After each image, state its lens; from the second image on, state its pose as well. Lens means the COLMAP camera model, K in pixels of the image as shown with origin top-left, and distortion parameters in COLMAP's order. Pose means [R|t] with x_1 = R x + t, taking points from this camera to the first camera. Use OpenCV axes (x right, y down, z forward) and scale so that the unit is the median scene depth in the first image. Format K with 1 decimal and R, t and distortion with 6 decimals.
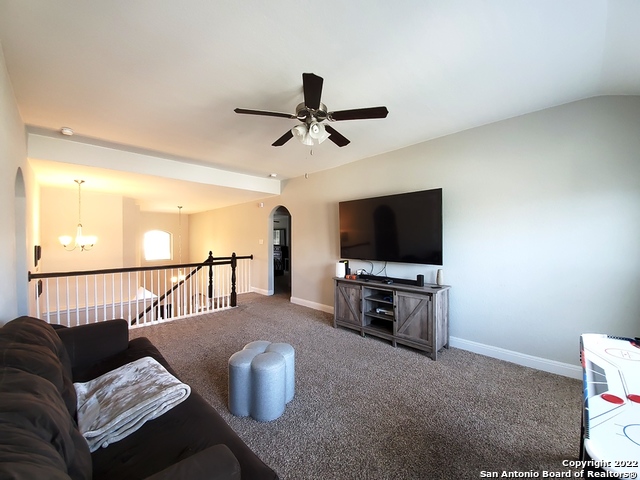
lens RADIAL K [[255.4, 0, 319.2], [0, 255.4, 241.9], [0, 0, 1]] dist [-0.001120, -0.001390]
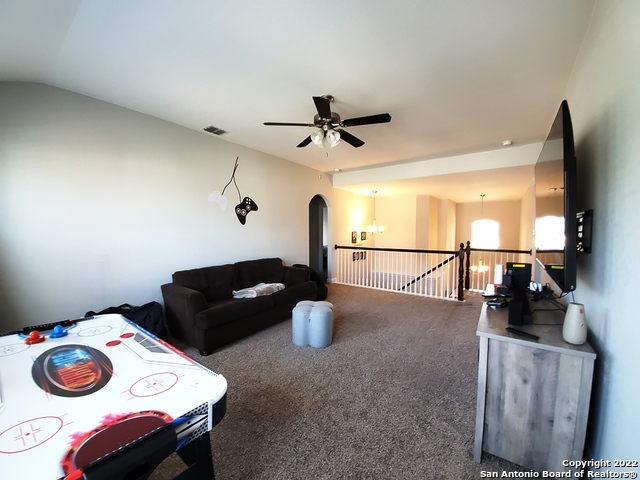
lens RADIAL K [[255.4, 0, 319.2], [0, 255.4, 236.5], [0, 0, 1]] dist [-0.001120, -0.001390]
pose [[0.142017, 0.031846, -0.989352, 0.549185], [-0.018932, 0.999387, 0.029451, 0.002684], [0.989683, 0.014548, 0.142533, 0.377127]]
